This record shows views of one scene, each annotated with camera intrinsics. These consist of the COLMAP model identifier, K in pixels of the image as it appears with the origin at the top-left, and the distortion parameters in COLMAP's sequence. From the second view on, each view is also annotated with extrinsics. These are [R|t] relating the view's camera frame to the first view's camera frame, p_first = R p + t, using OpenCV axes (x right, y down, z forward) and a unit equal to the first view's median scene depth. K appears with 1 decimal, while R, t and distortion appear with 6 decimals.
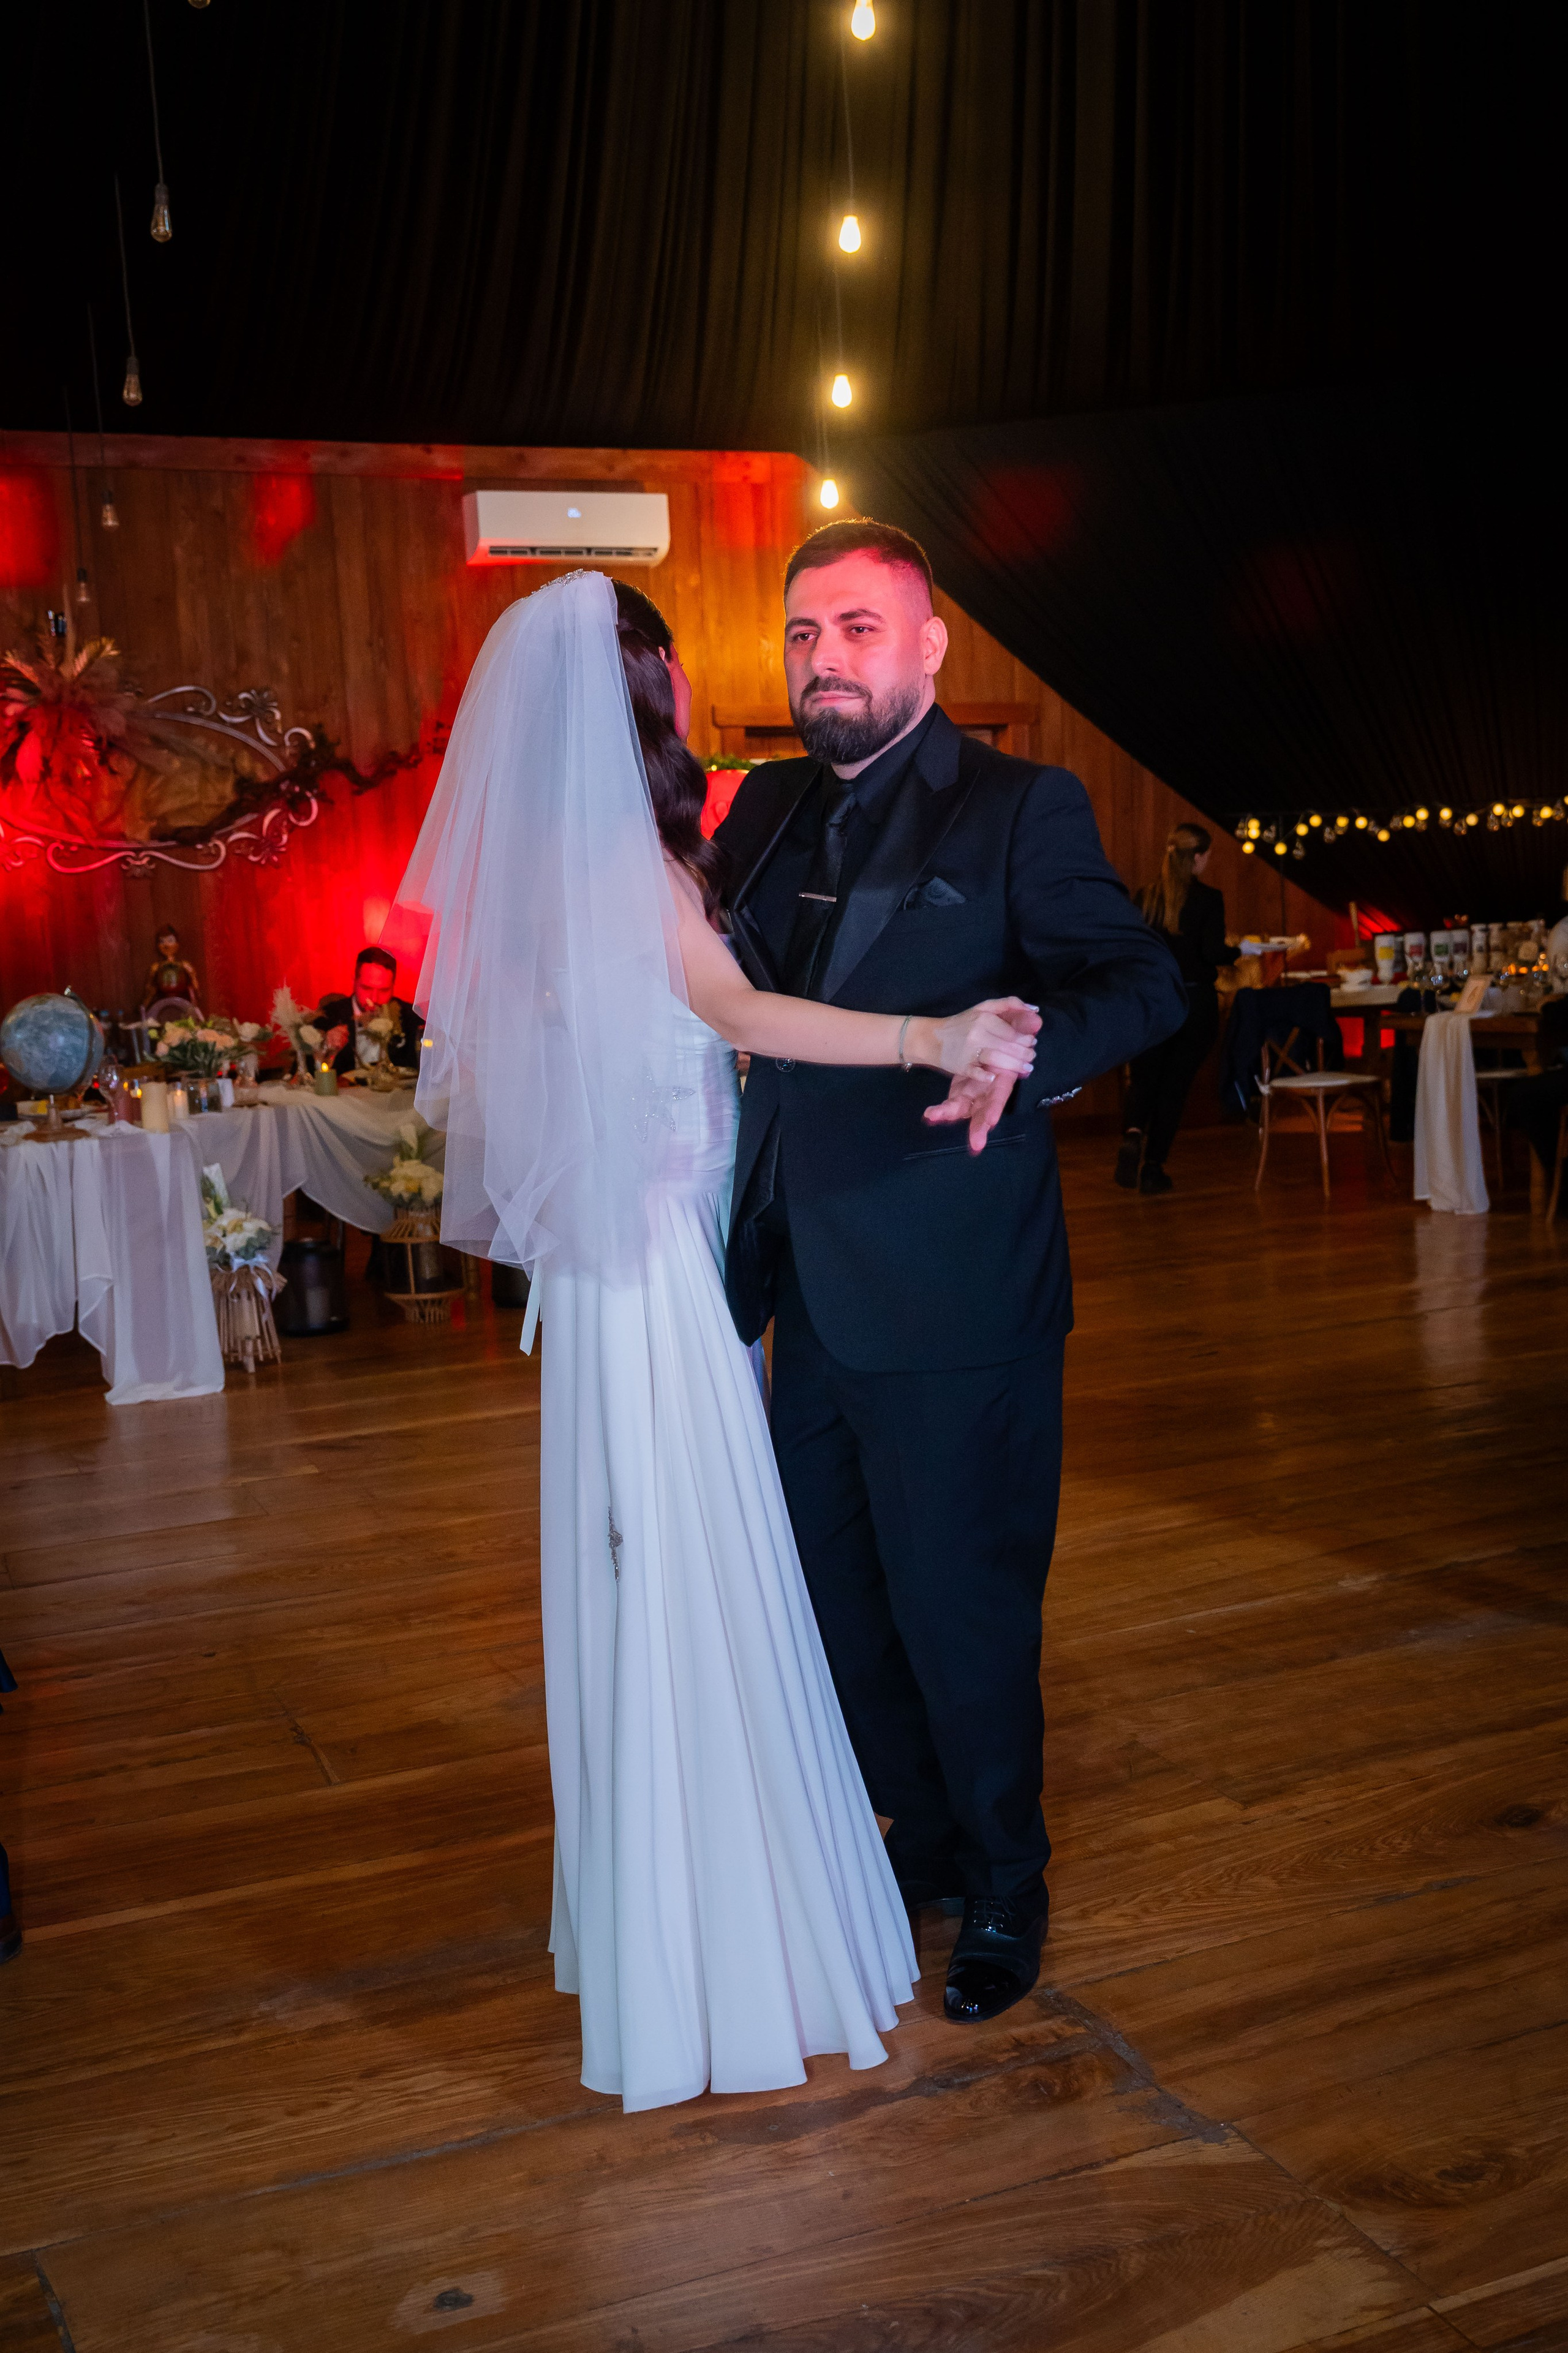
lens RADIAL K [[2262.4, 0, 774.6], [0, 2262.4, 1170.6], [0, 0, 1]] dist [-0.010469, 0.000000]
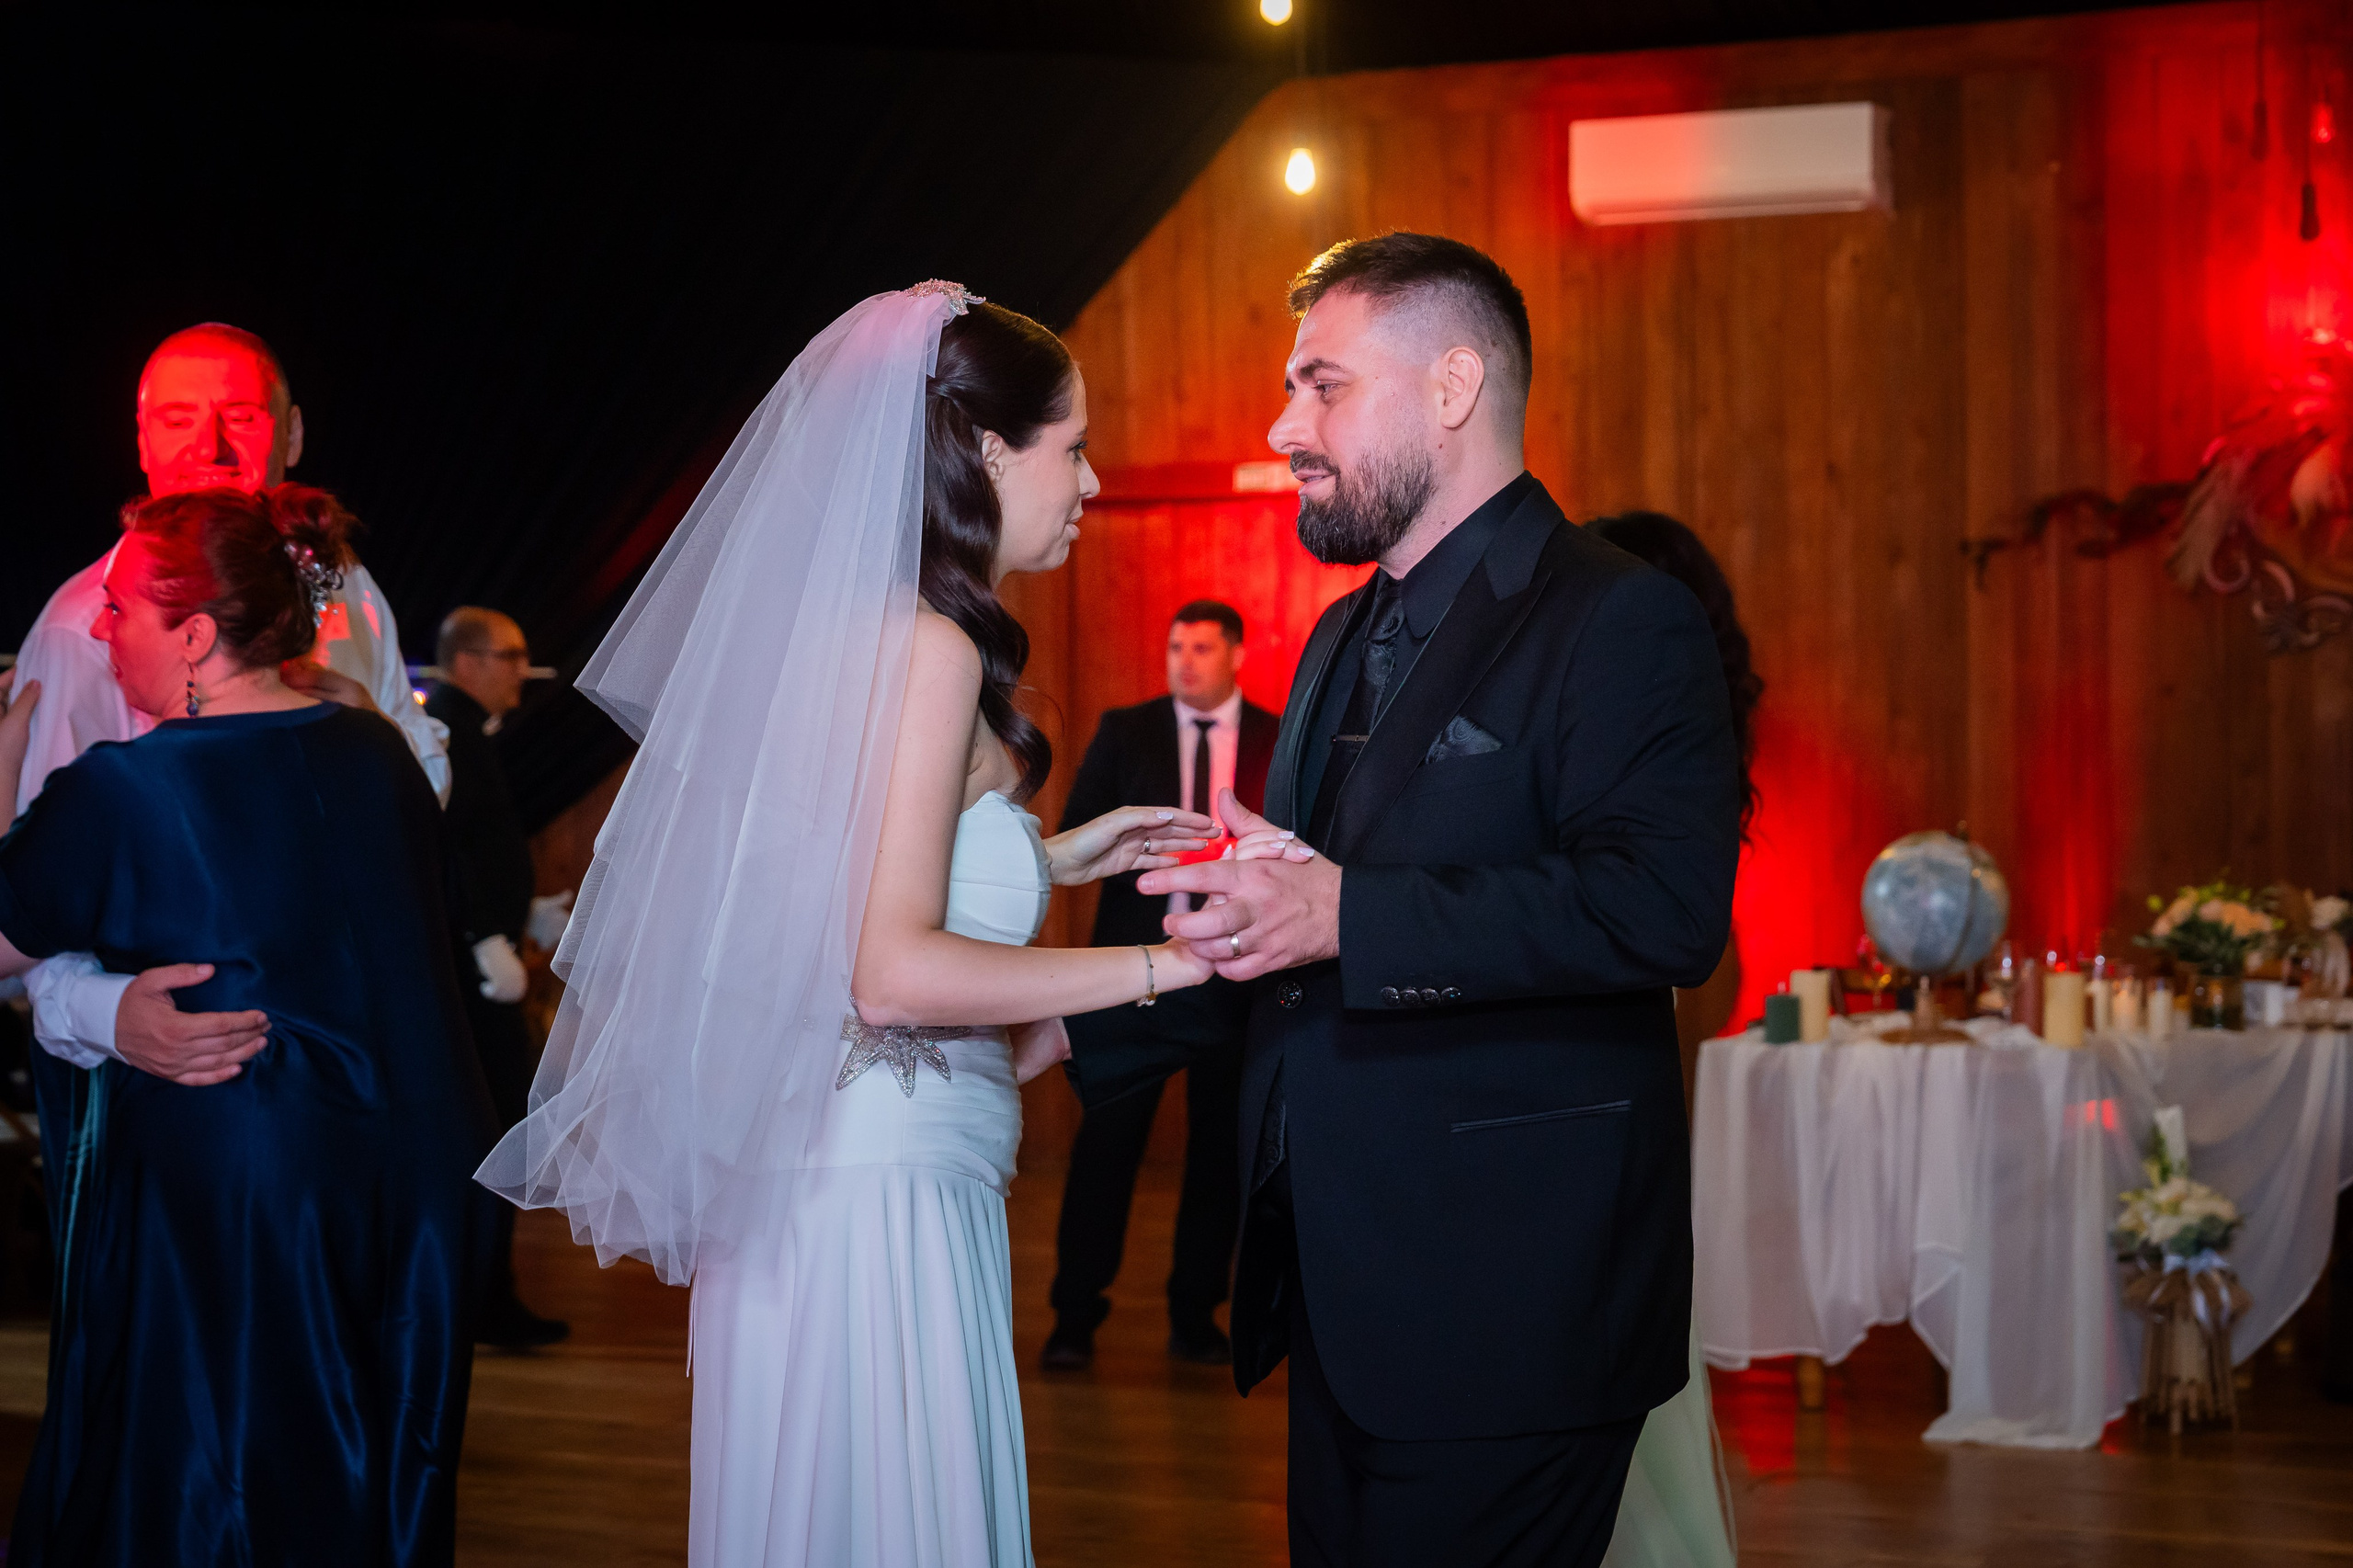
lens RADIAL K [[3705.8, 0, 1255.6], [0, 3705.8, 815.6], [0, 0, 1]] dist [0.046043, 0.000000]
pose [[0.712066, 0.054068, -0.700027, 0.207896], [-0.111852, 0.993033, -0.037076, -0.011186], [0.693146, 0.104700, 0.713153, 0.025587]]
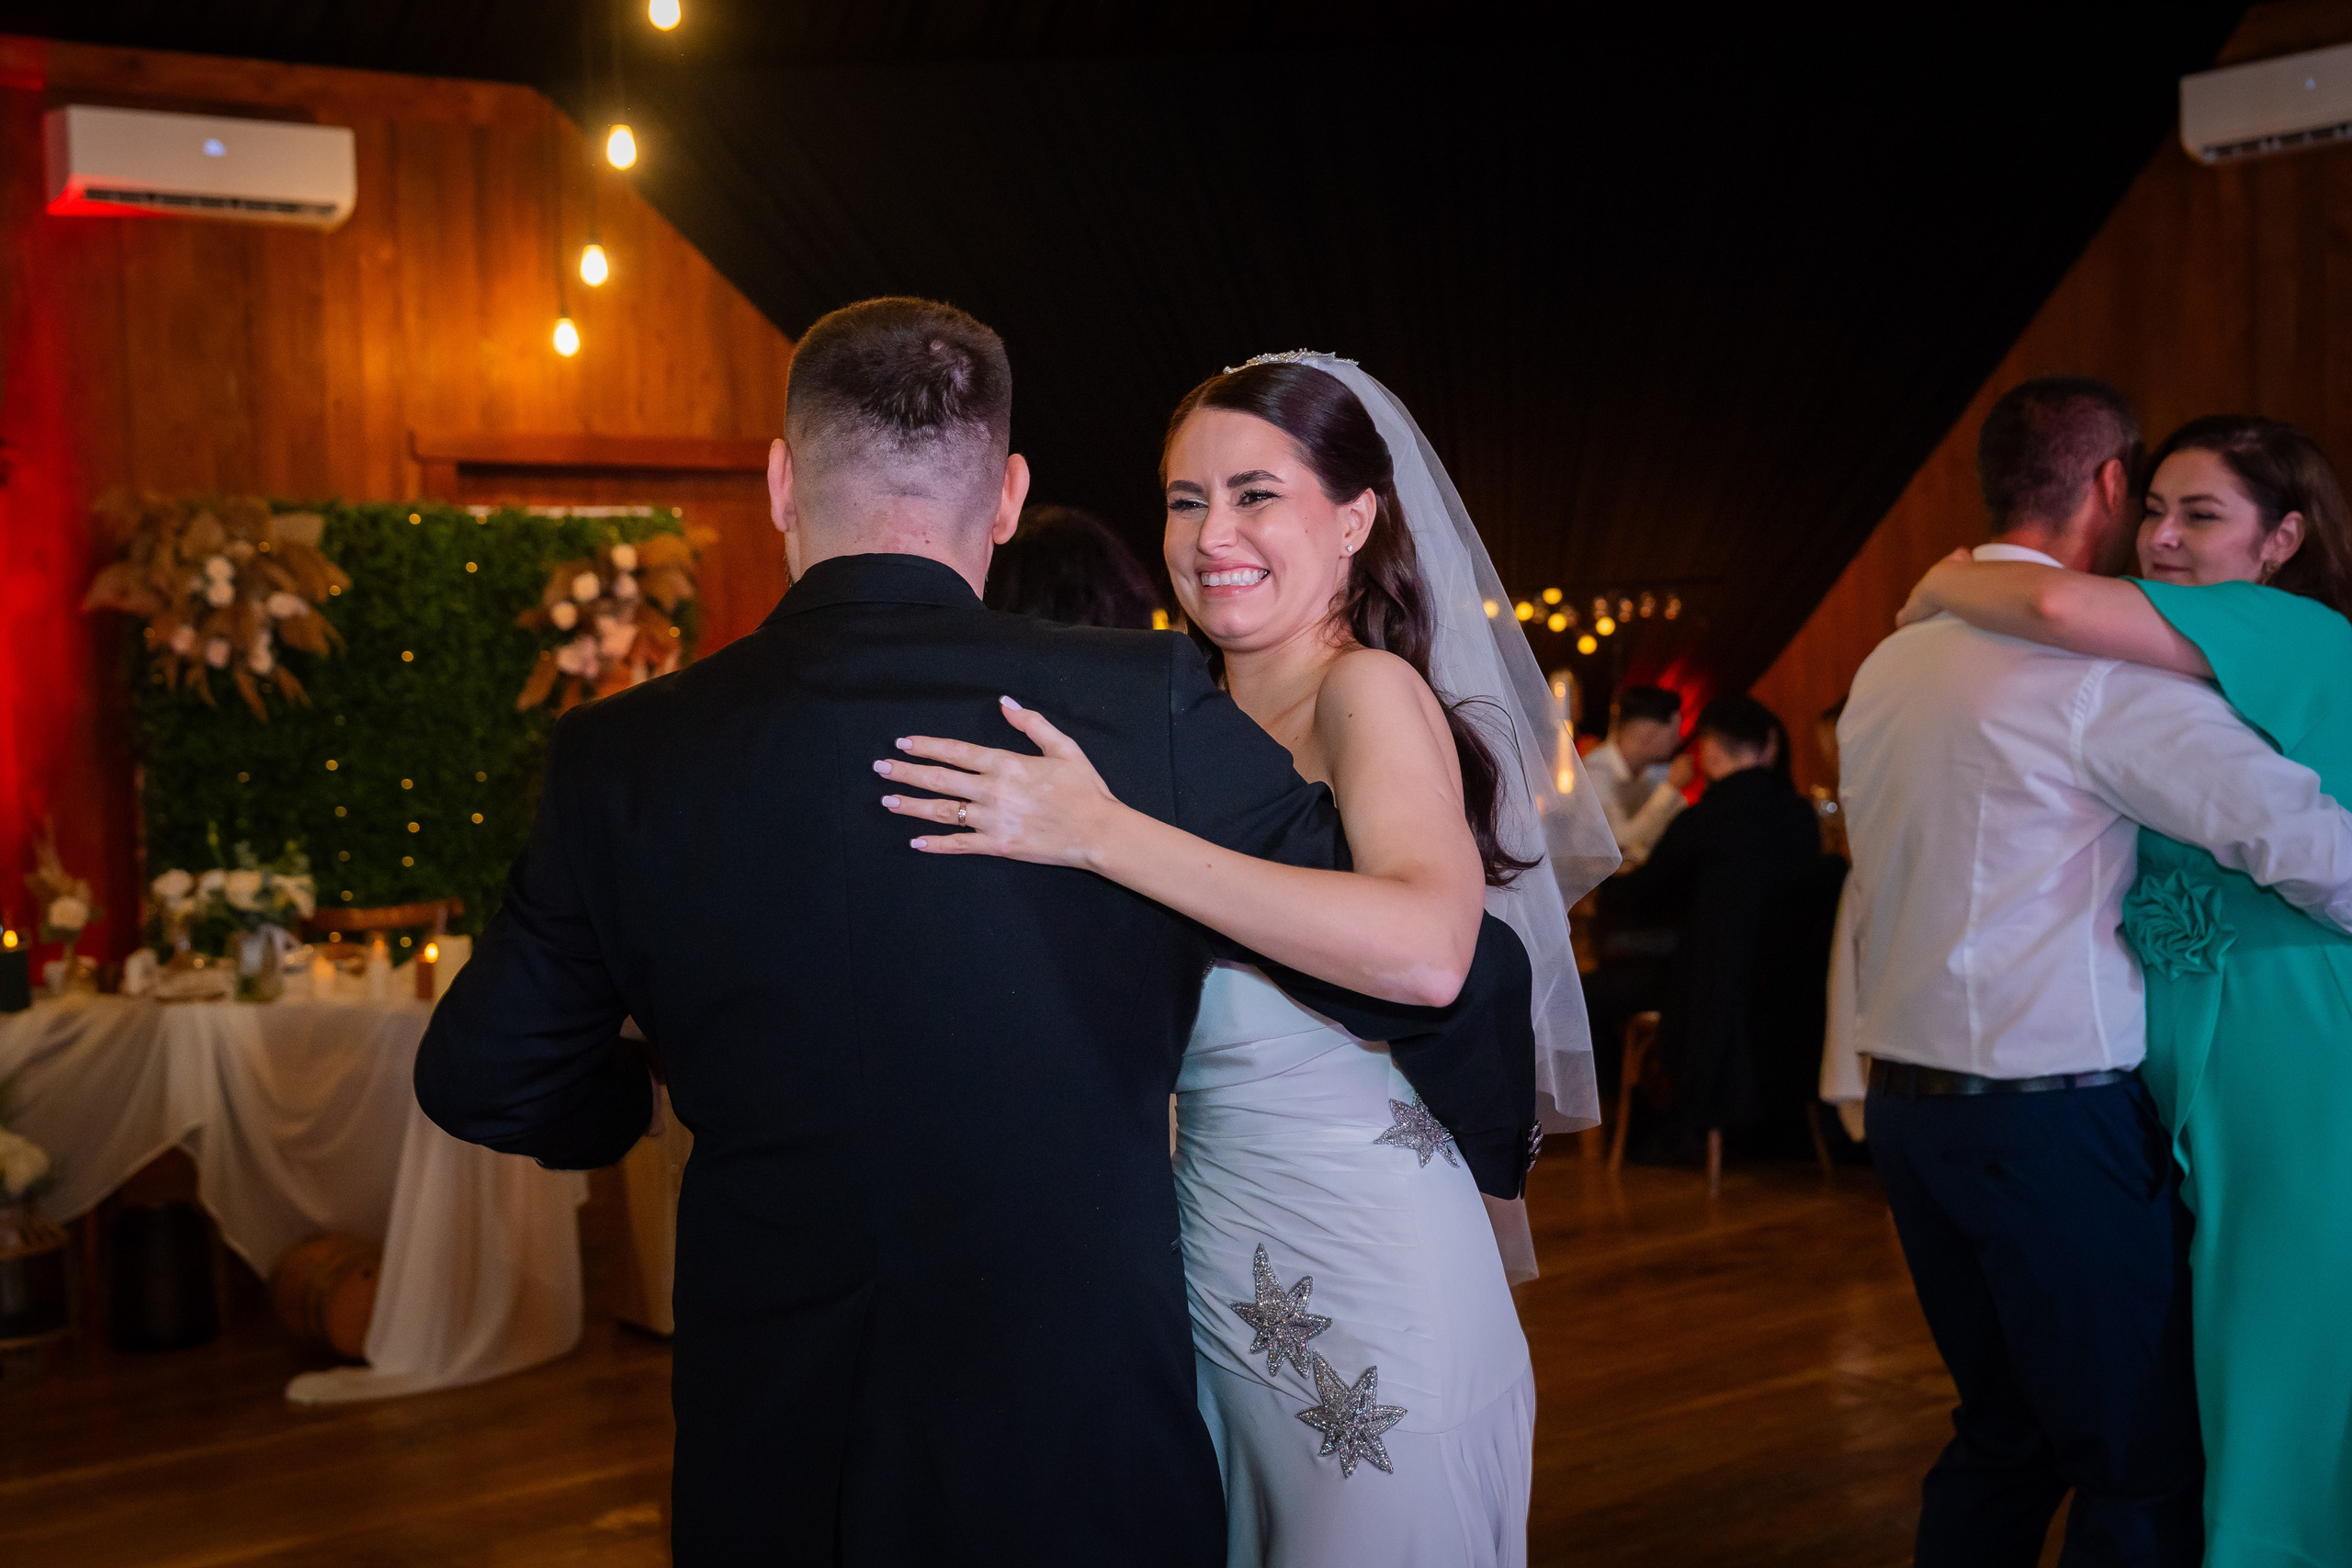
lens RADIAL K [[2938.0, 0, 1145.2], [0, 2938.0, 790.1], [0, 0, 1]] dist [0.011237, 0.000000]
pose [[0.968404, 0.012364, 0.249080, -0.038220], [0.007731, 0.996802, -0.079539, -0.022655], [-0.249267, 0.078951, 0.965211, 0.079889]]
